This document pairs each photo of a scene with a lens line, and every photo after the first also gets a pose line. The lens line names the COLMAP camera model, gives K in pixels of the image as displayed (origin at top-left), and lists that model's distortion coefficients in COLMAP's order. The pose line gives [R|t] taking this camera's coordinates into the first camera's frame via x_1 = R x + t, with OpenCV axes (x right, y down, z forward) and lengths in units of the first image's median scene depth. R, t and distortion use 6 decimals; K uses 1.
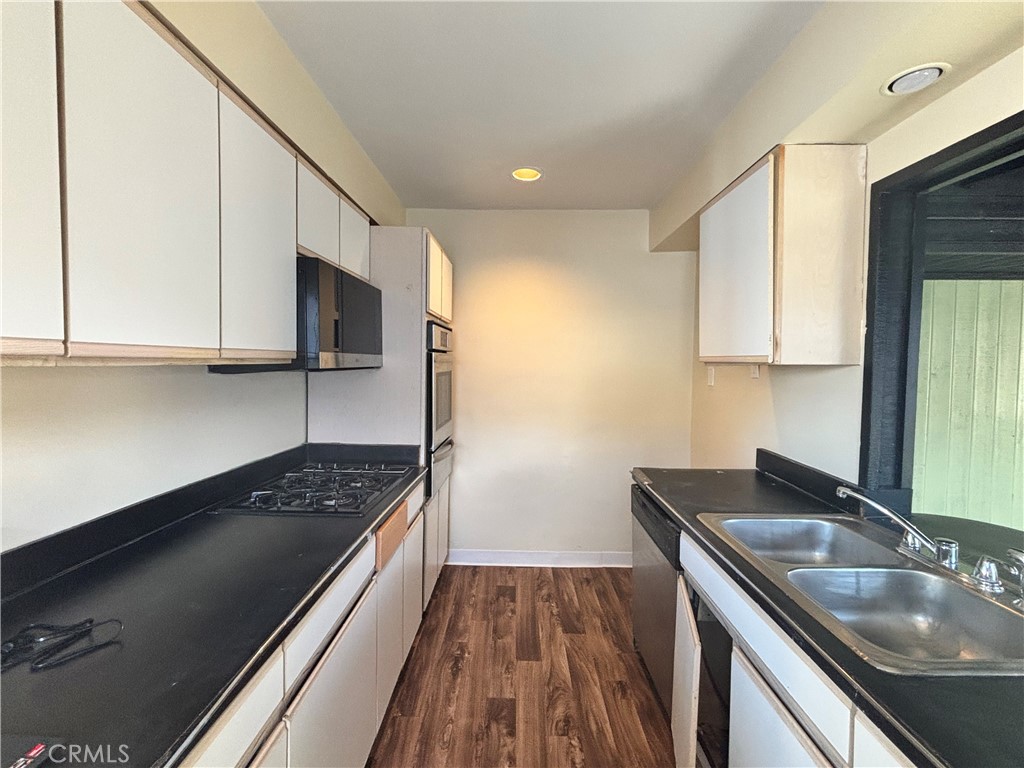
lens RADIAL K [[459.2, 0, 508.6], [0, 459.2, 379.4], [0, 0, 1]] dist [0.013699, -0.008028]
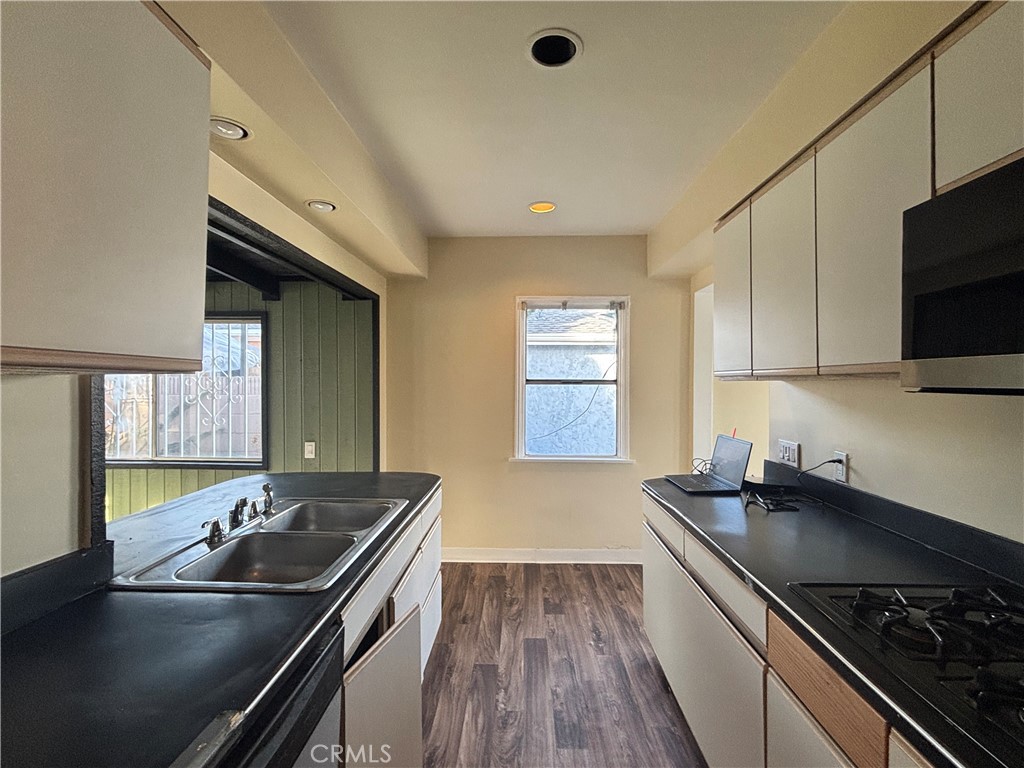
lens RADIAL K [[459.2, 0, 508.6], [0, 459.2, 379.4], [0, 0, 1]] dist [0.013699, -0.008028]
pose [[-0.999795, -0.013343, 0.015199, 0.090364], [-0.012844, 0.999391, 0.032458, -0.055423], [-0.015623, 0.032256, -0.999358, 1.901019]]
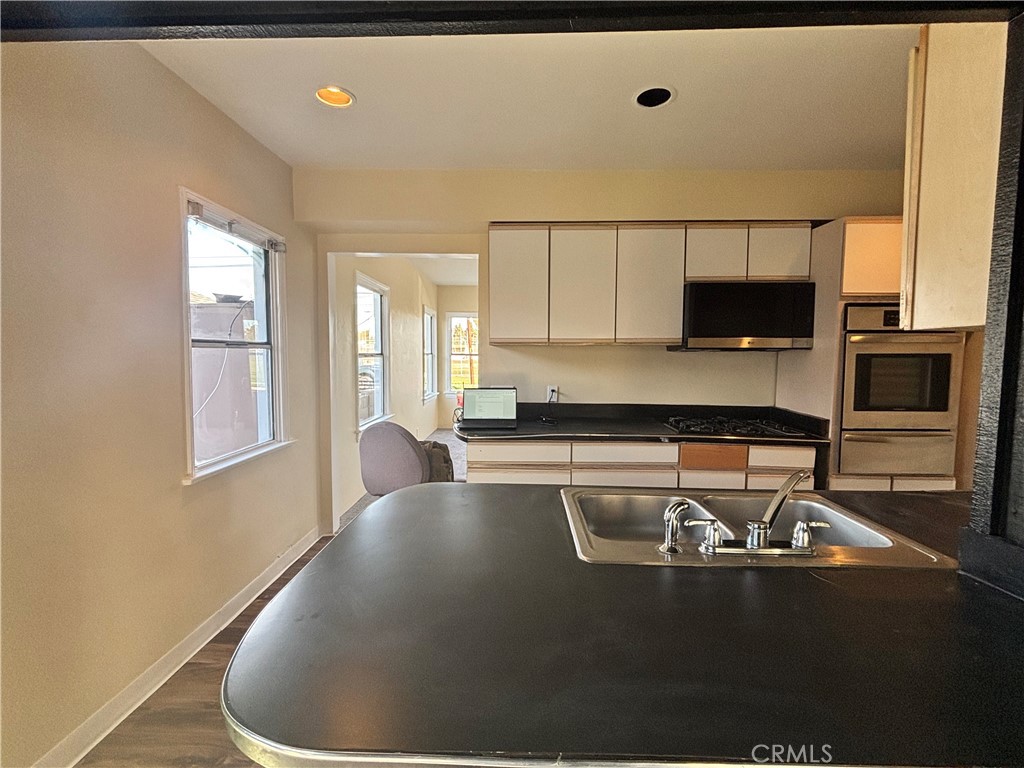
lens RADIAL K [[459.2, 0, 508.6], [0, 459.2, 379.4], [0, 0, 1]] dist [0.013699, -0.008028]
pose [[-0.010467, 0.048589, -0.998764, 1.483195], [-0.041272, 0.997947, 0.048982, 0.041601], [0.999093, 0.041734, -0.008440, 0.408046]]
